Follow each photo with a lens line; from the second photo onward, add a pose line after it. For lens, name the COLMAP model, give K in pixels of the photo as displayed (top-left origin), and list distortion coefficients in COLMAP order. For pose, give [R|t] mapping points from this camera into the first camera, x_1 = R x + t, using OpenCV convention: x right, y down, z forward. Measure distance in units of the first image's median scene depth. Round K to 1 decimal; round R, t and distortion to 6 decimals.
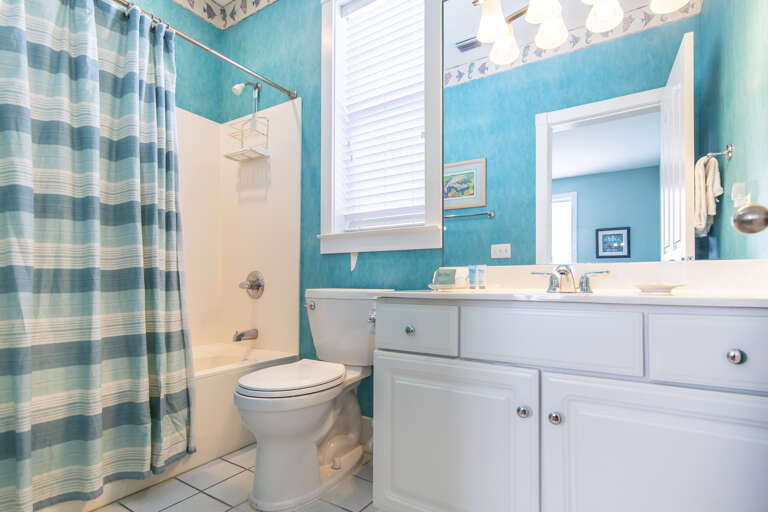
lens RADIAL K [[370.7, 0, 387.8], [0, 370.7, 278.1], [0, 0, 1]] dist [0.003544, 0.000211]
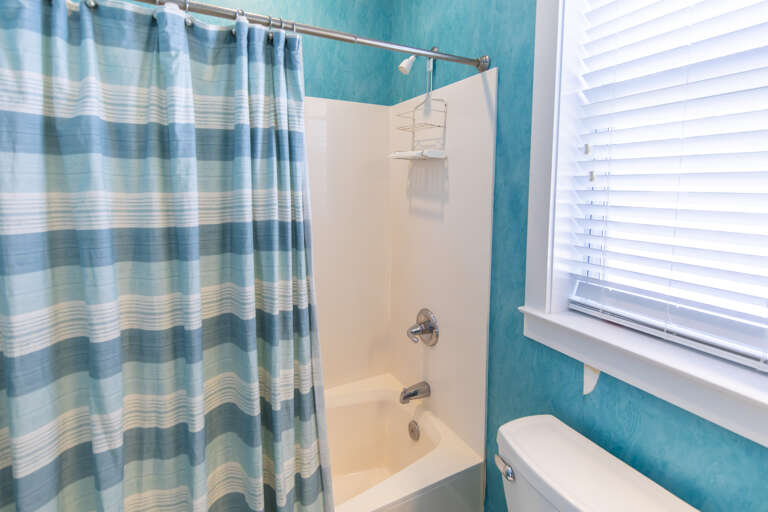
lens RADIAL K [[351.4, 0, 380.9], [0, 351.4, 216.3], [0, 0, 1]] dist [0.002430, -0.000094]
pose [[0.866641, 0.043654, -0.497019, -0.107680], [0.006363, 0.995117, 0.098498, -0.321653], [0.498892, -0.088525, 0.862131, 0.408841]]
